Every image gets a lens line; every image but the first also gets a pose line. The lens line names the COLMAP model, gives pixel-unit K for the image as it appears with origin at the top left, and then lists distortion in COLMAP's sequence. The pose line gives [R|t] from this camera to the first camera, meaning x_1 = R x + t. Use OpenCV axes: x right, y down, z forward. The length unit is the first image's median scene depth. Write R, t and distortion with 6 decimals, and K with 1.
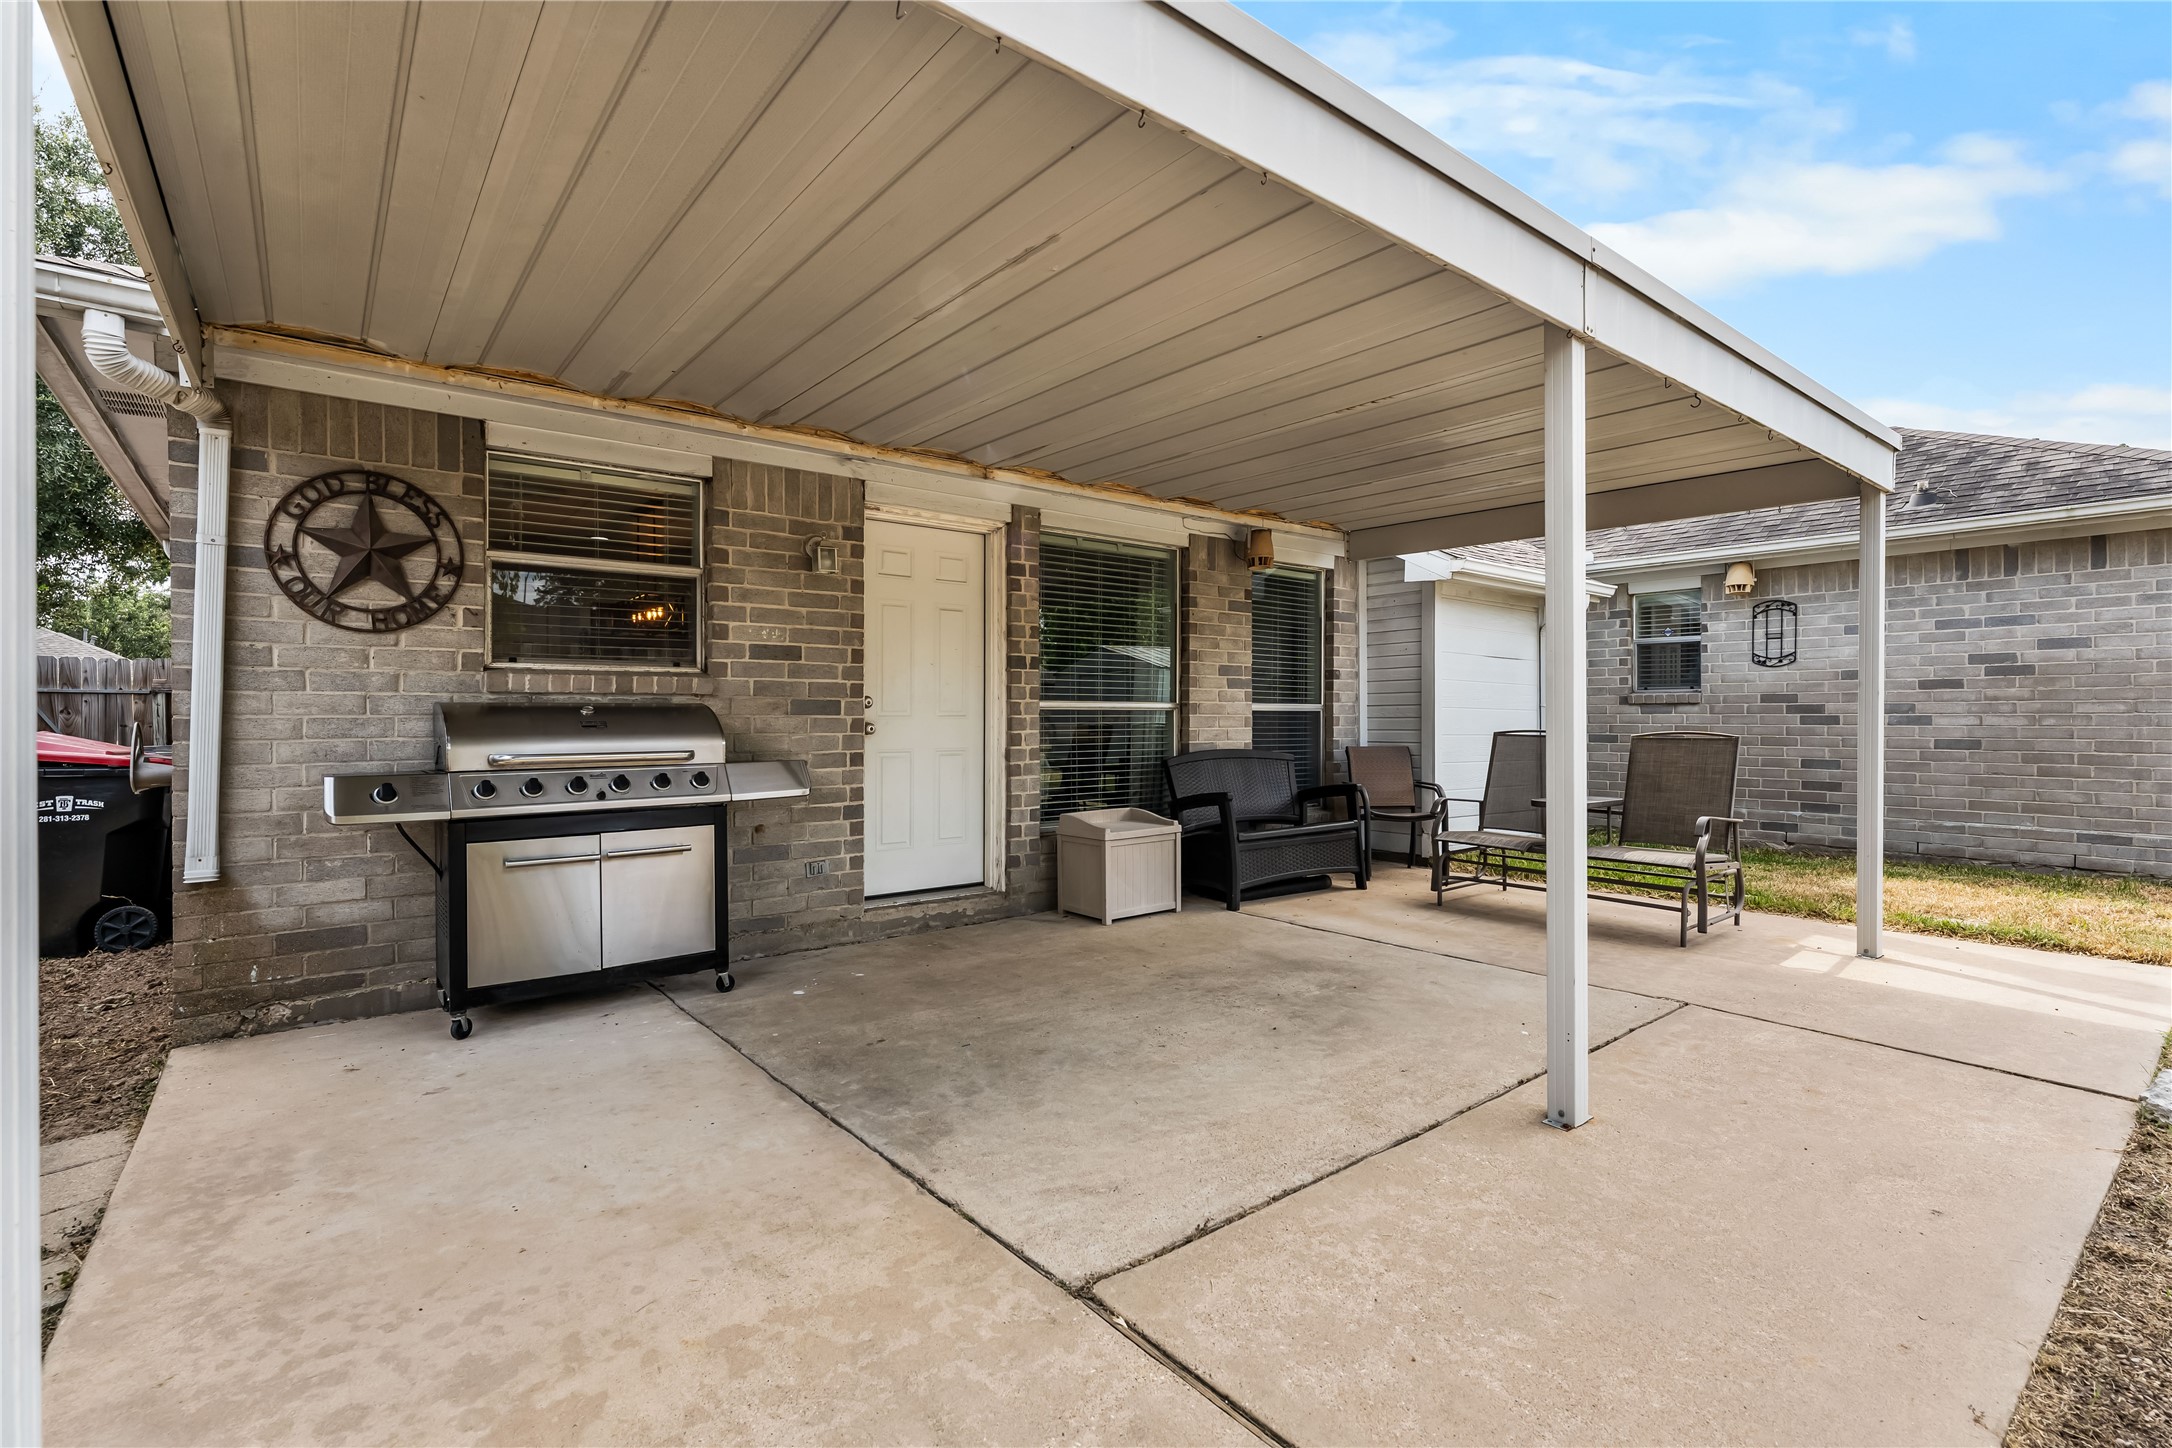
lens RADIAL K [[981.9, 0, 1036.9], [0, 981.9, 713.8], [0, 0, 1]] dist [-0.001328, -0.000348]
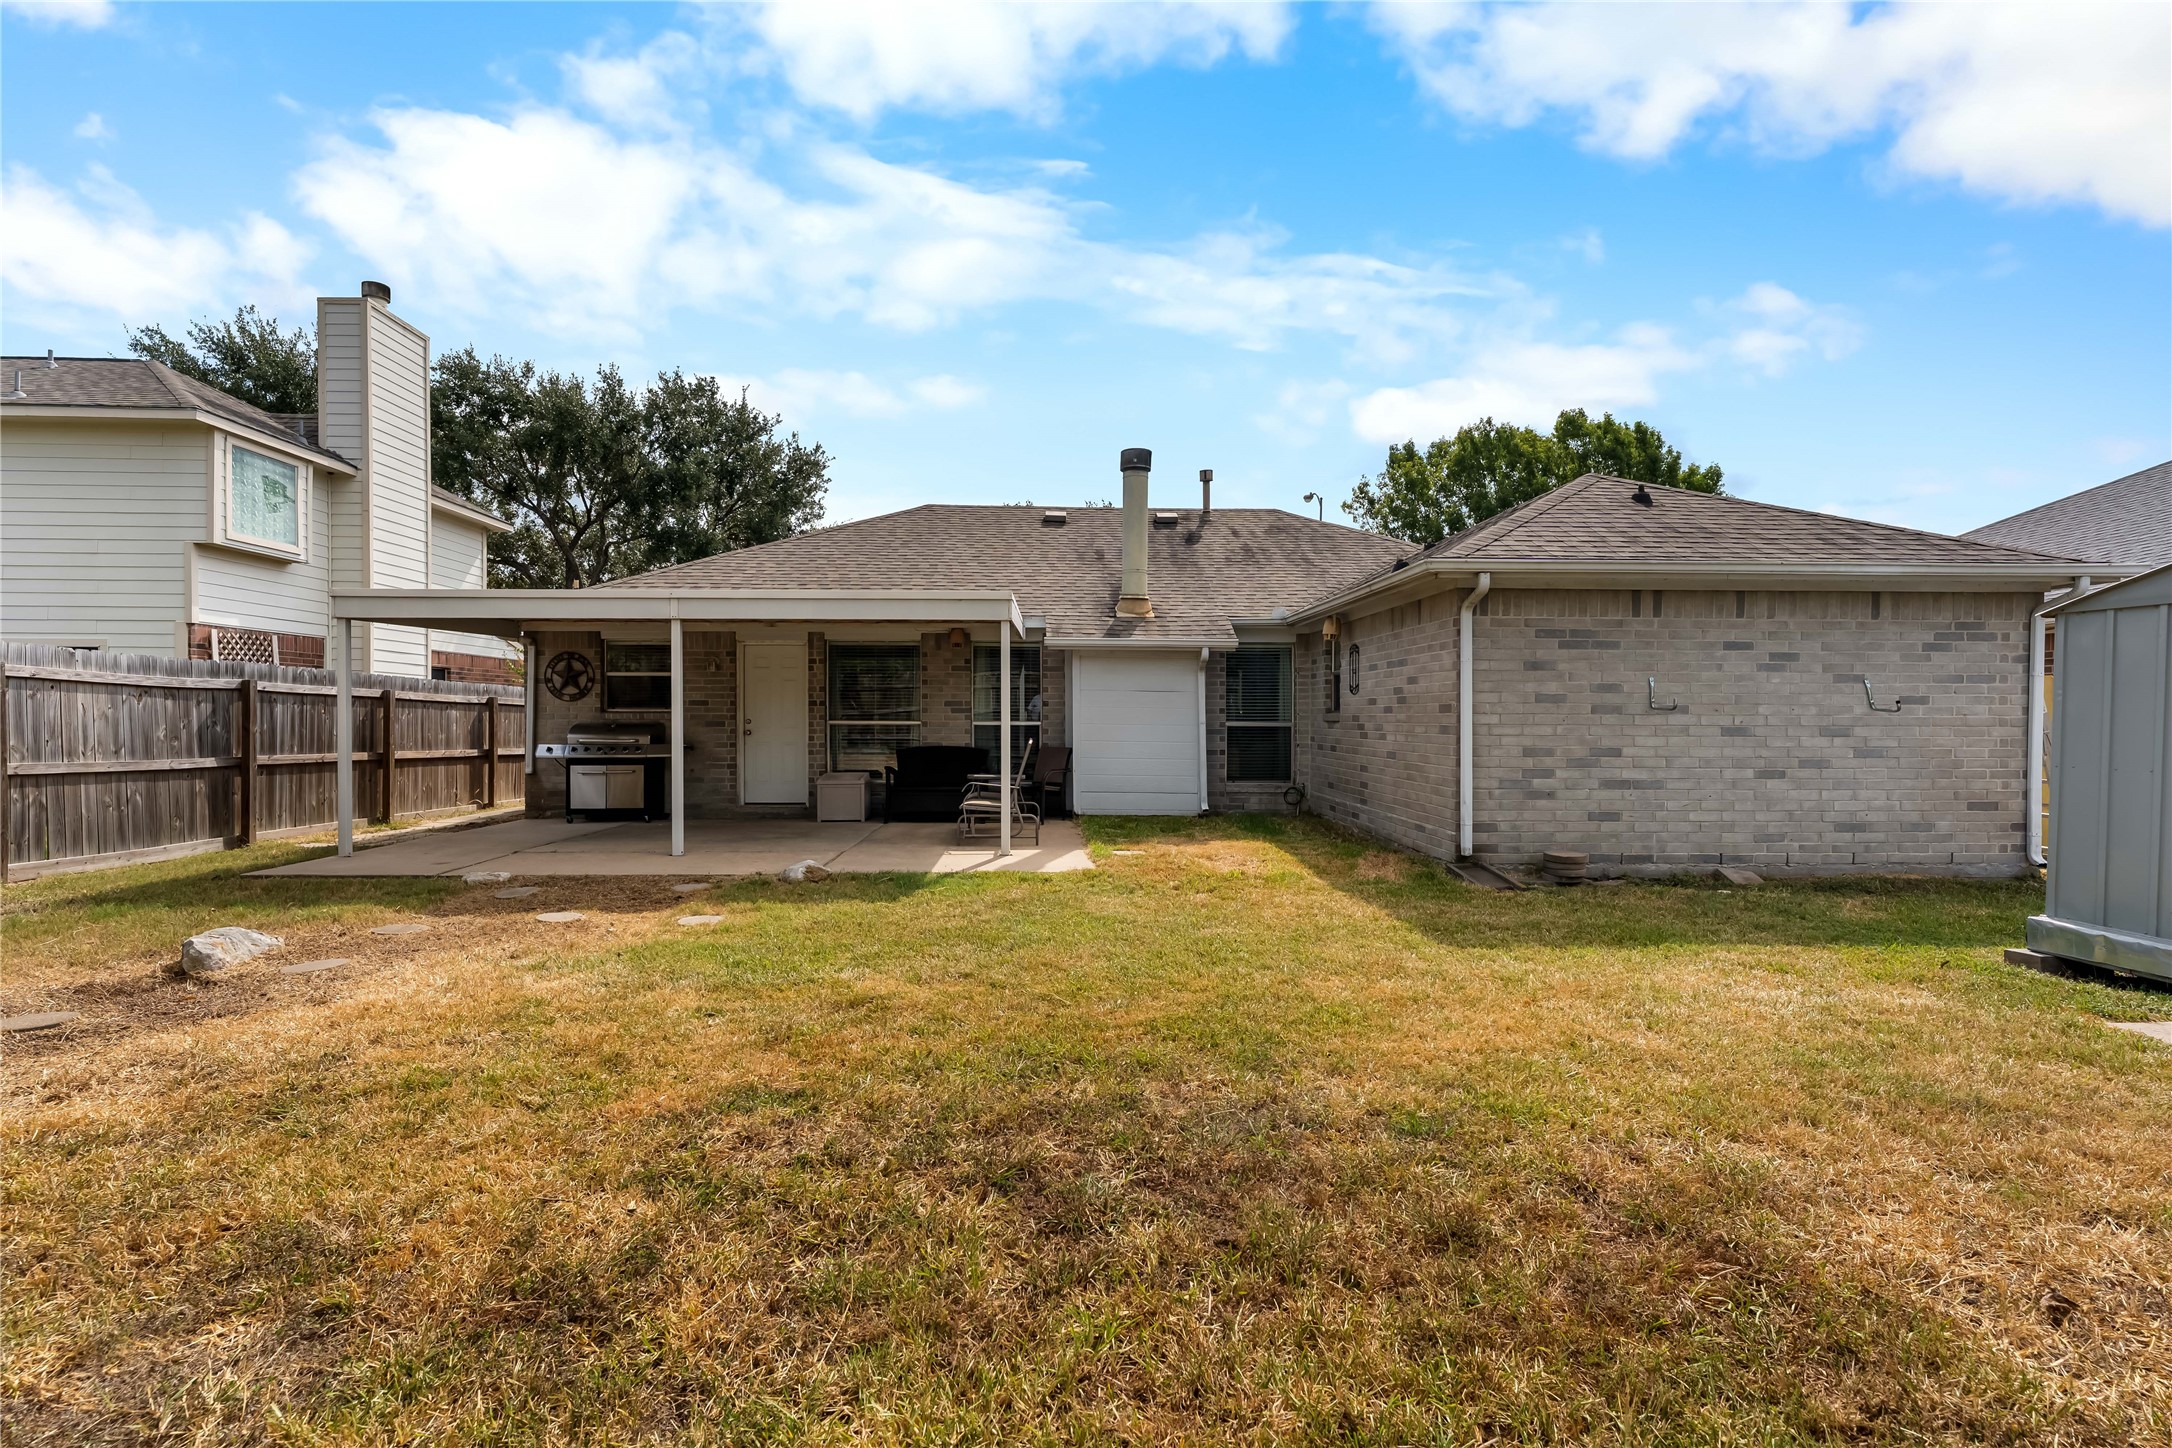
lens RADIAL K [[981.9, 0, 1075.3], [0, 981.9, 710.8], [0, 0, 1]] dist [-0.001328, -0.000348]
pose [[0.798604, -0.000566, -0.601857, 2.022583], [-0.003510, 0.999978, -0.005598, -0.029309], [0.601847, 0.006583, 0.798585, -0.459322]]
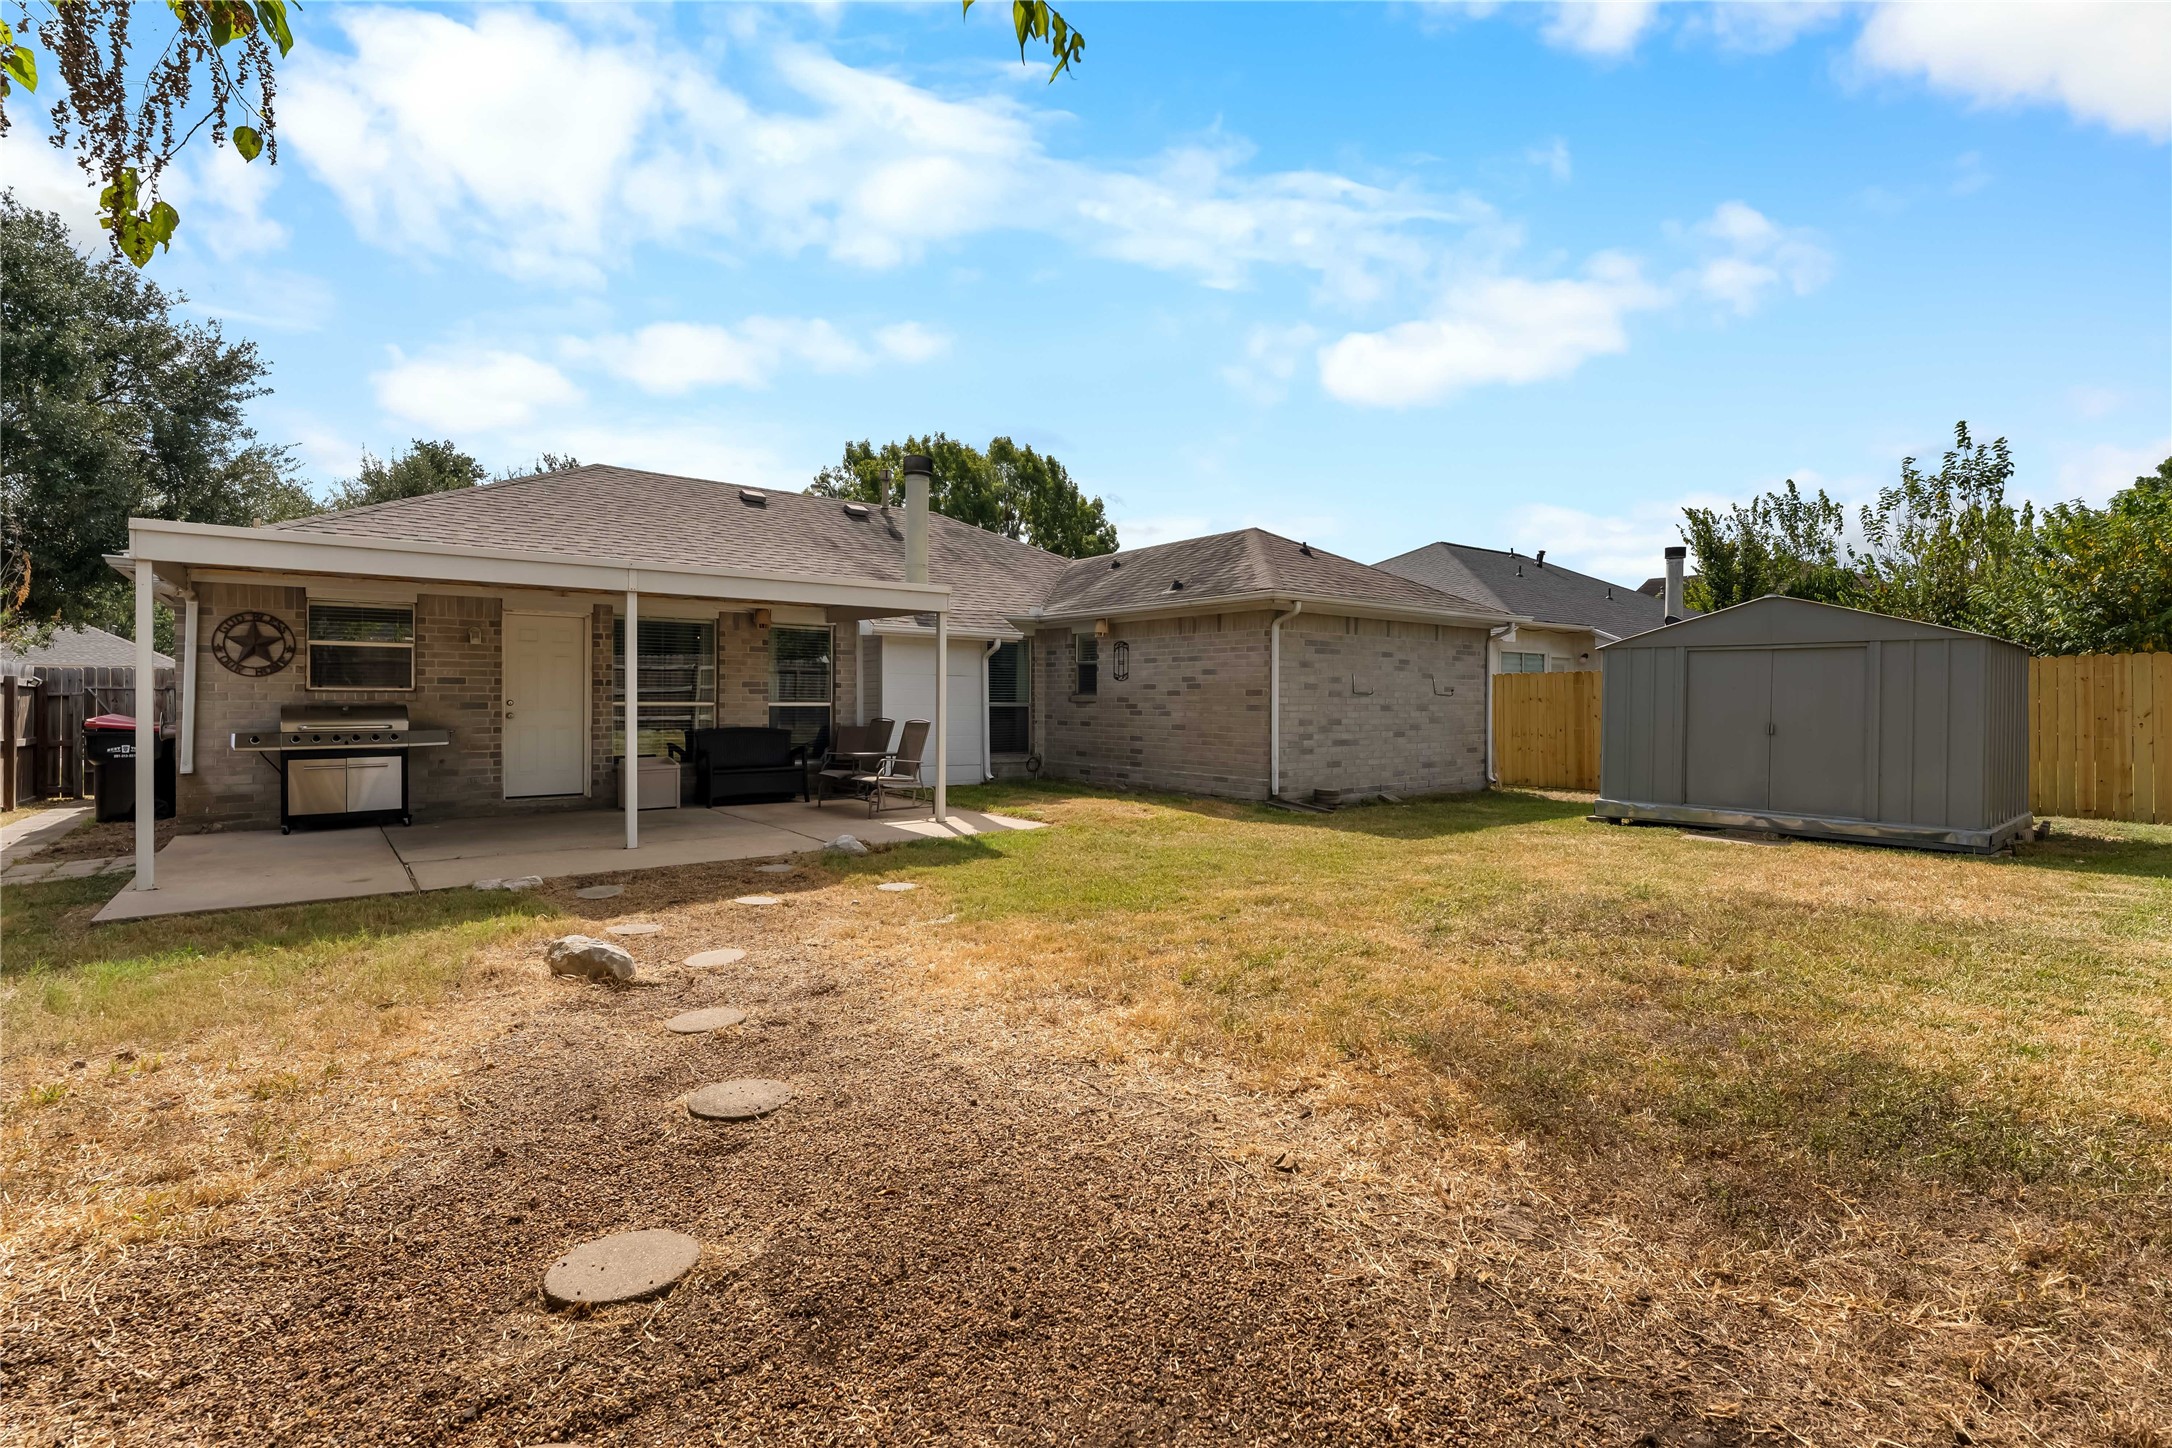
lens RADIAL K [[981.9, 0, 1057.6], [0, 981.9, 694.2], [0, 0, 1]] dist [-0.001328, -0.000348]
pose [[0.999731, 0.005016, -0.022636, 1.101303], [-0.005131, 0.999974, -0.005027, -0.027336], [0.022610, 0.005141, 0.999731, -1.125122]]
